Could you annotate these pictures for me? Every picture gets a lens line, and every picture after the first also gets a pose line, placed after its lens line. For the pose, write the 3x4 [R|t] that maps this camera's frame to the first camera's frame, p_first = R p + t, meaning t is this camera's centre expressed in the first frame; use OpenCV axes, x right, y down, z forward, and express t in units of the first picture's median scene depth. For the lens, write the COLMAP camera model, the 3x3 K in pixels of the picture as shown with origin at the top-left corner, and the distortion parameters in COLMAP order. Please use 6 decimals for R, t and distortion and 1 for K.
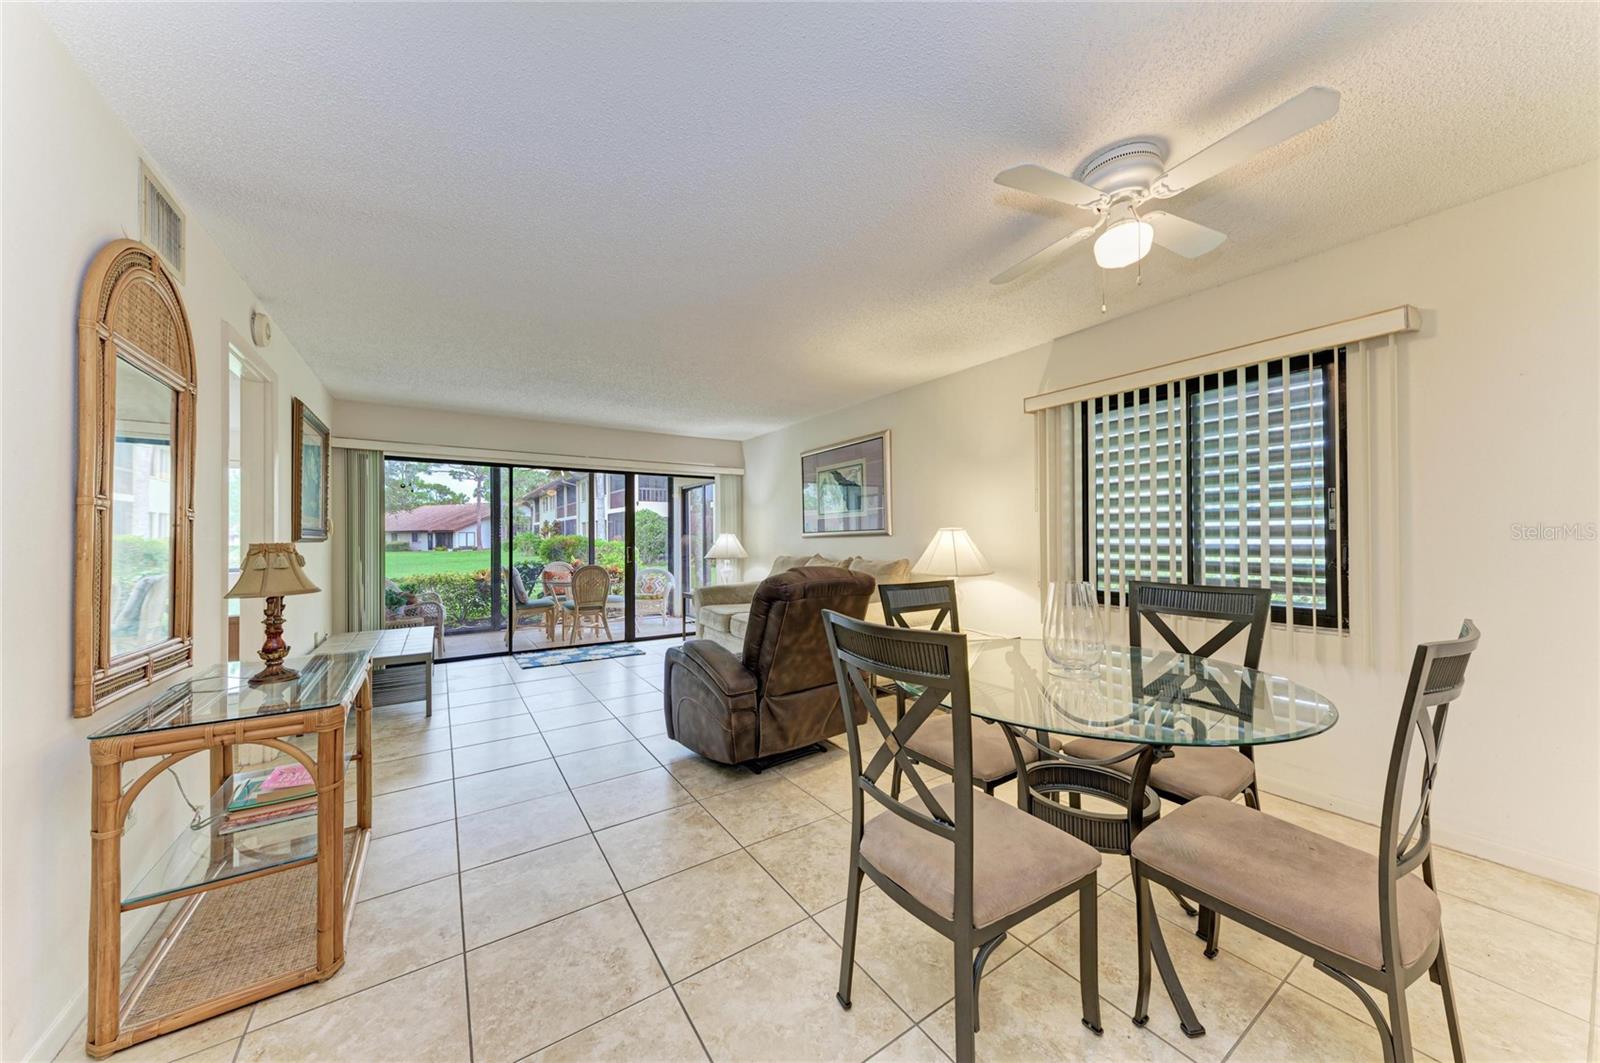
lens RADIAL K [[543.9, 0, 802.9], [0, 543.9, 535.3], [0, 0, 1]] dist [0.009497, -0.000205]
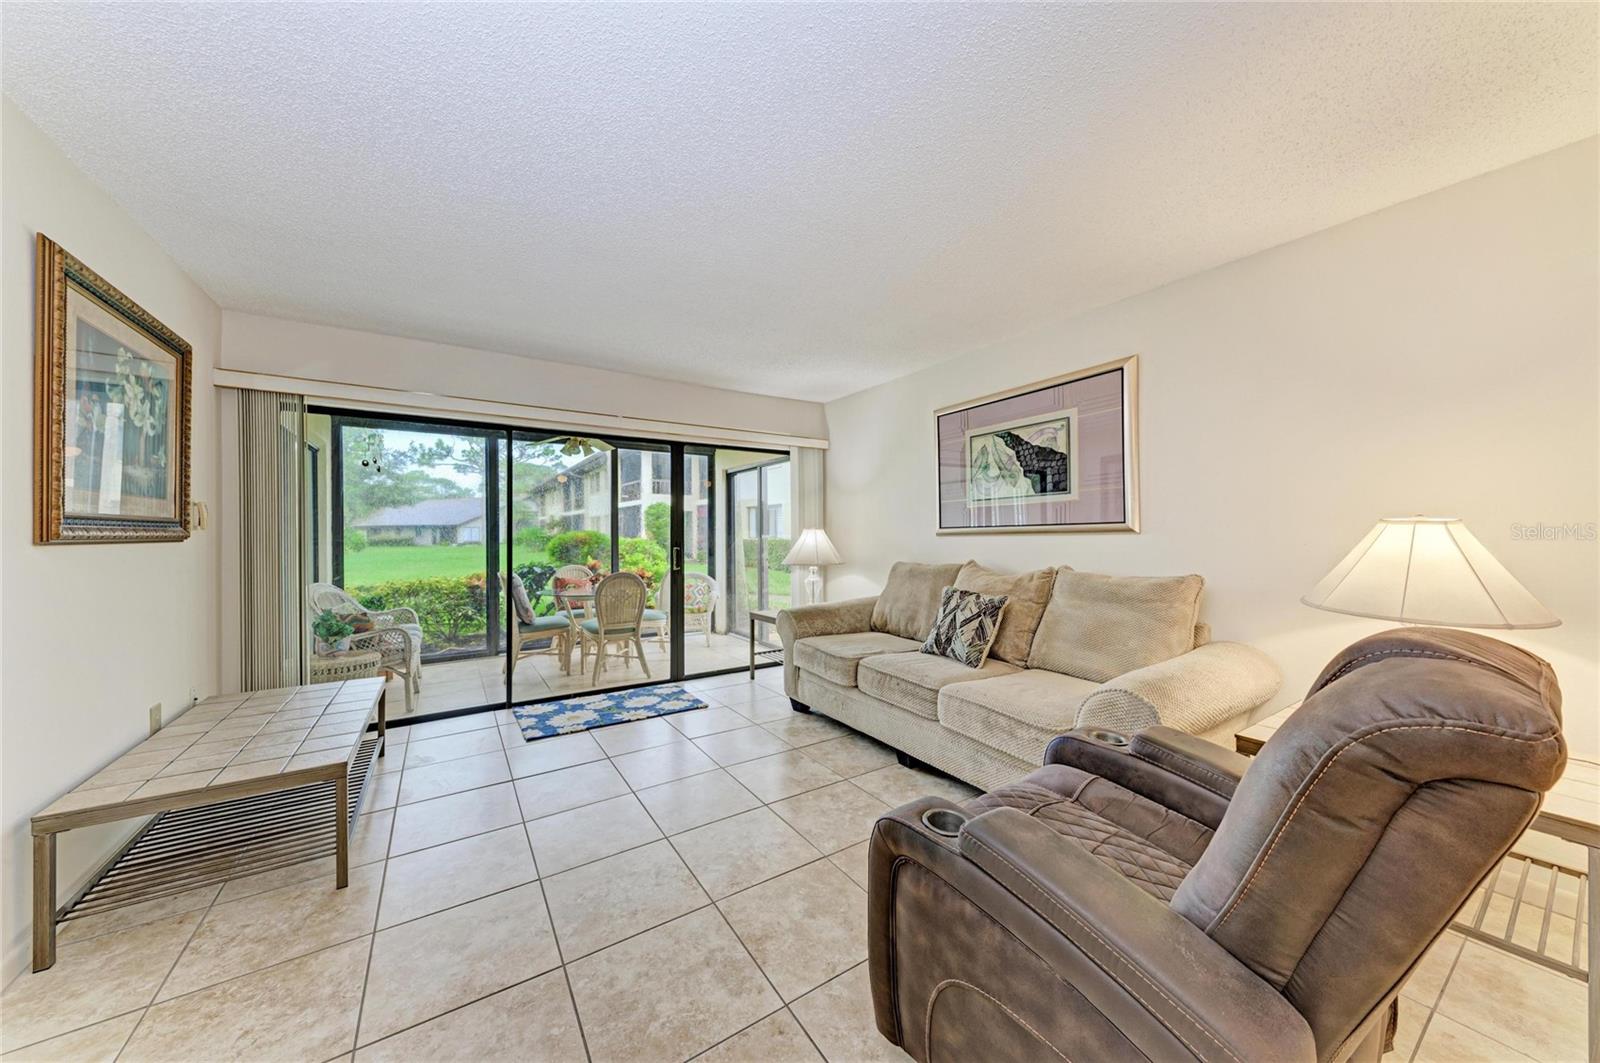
lens RADIAL K [[539.9, 0, 799.3], [0, 539.9, 533.9], [0, 0, 1]] dist [0.005585, -0.000348]
pose [[0.999952, 0.002750, -0.009418, -0.146852], [-0.002701, 0.999982, 0.005267, -0.000218], [0.009433, -0.005241, 0.999942, 0.287666]]
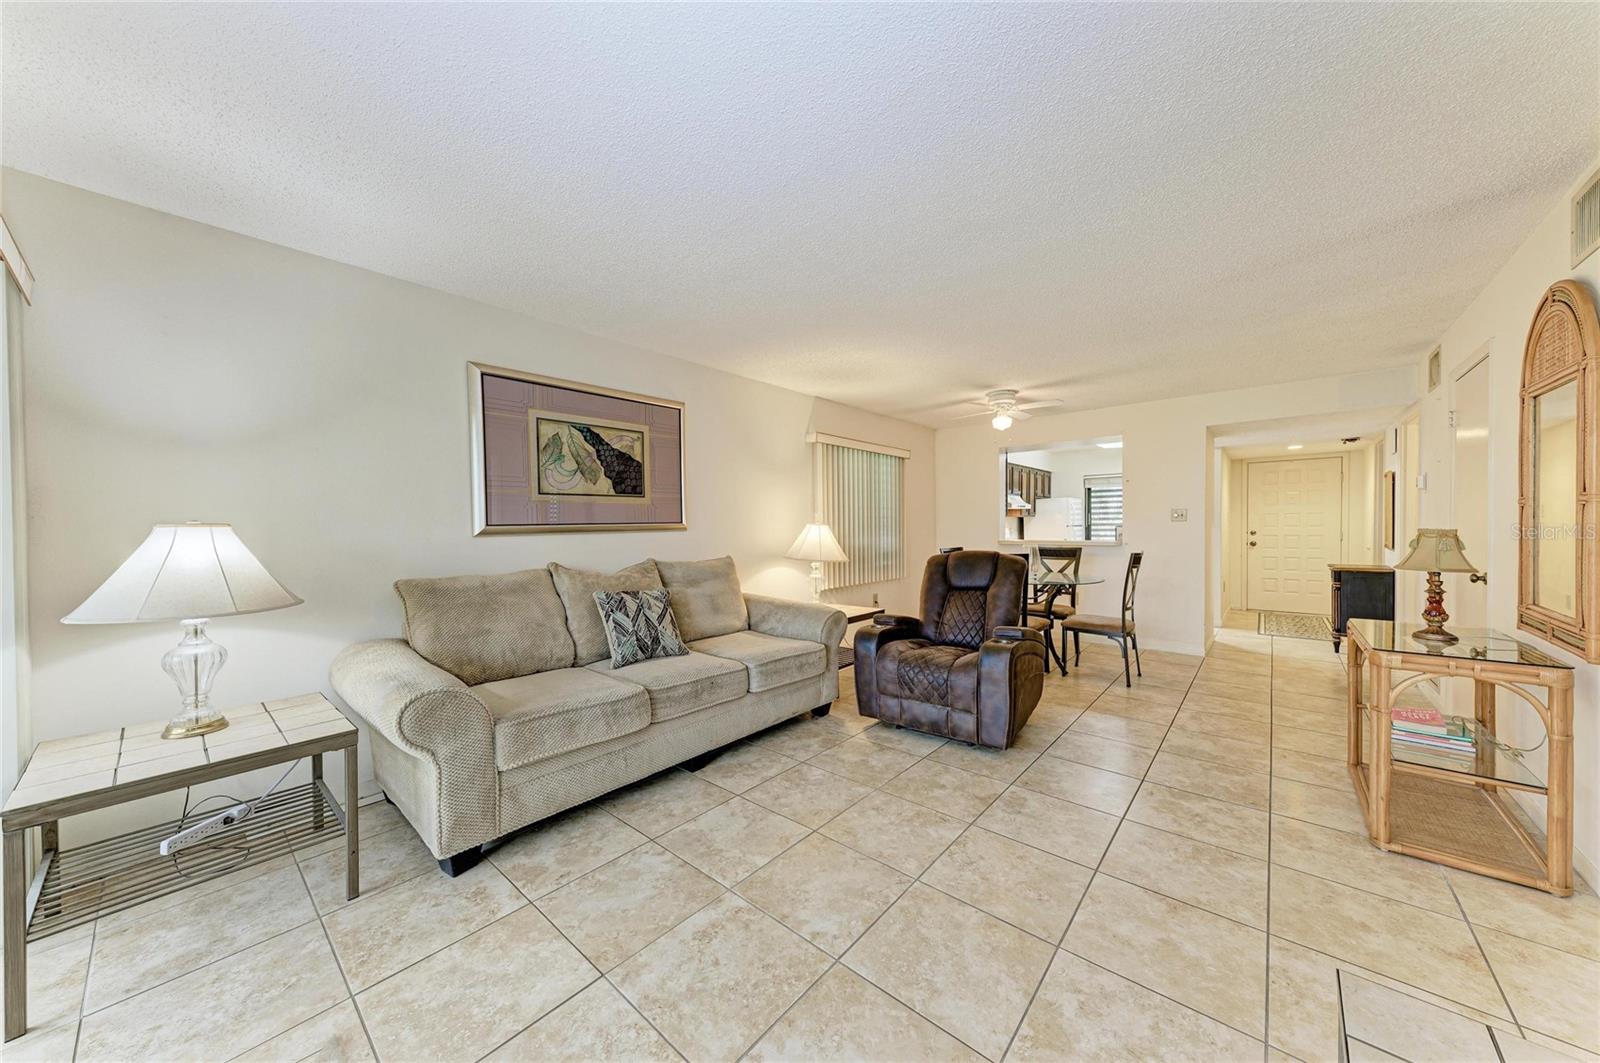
lens RADIAL K [[544.7, 0, 803.2], [0, 544.7, 530.5], [0, 0, 1]] dist [0.013970, -0.000016]
pose [[-0.268751, 0.004749, 0.963198, -0.497213], [0.007301, 0.999969, -0.002893, 0.003265], [-0.963182, 0.006255, -0.268778, 0.754438]]
